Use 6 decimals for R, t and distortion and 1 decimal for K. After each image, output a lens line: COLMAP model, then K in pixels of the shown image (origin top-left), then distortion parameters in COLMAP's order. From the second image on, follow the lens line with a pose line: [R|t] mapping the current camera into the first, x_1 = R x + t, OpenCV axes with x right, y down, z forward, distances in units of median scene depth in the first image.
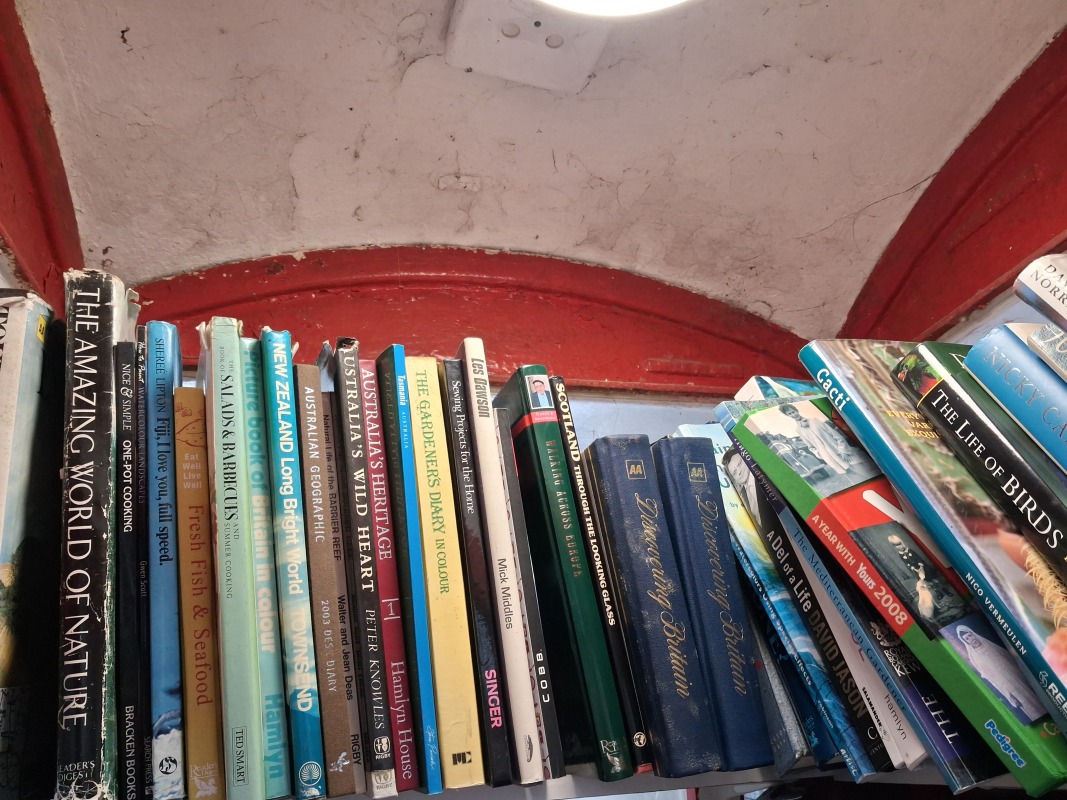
lens RADIAL K [[838.3, 0, 533.5], [0, 838.3, 400.0], [0, 0, 1]] dist [-0.001667, -0.001713]
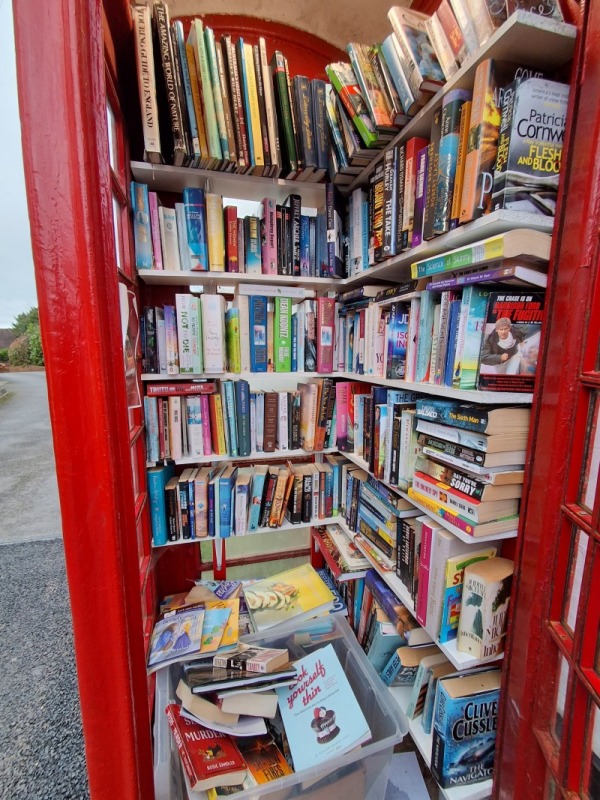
lens RADIAL K [[368.7, 0, 300.0], [0, 368.7, 400.0], [0, 0, 1]] dist [-0.000618, -0.000398]
pose [[0.997796, 0.038975, 0.053695, 0.073415], [-0.061133, 0.854578, 0.515713, 0.468092], [-0.025787, -0.517859, 0.855077, -1.285485]]
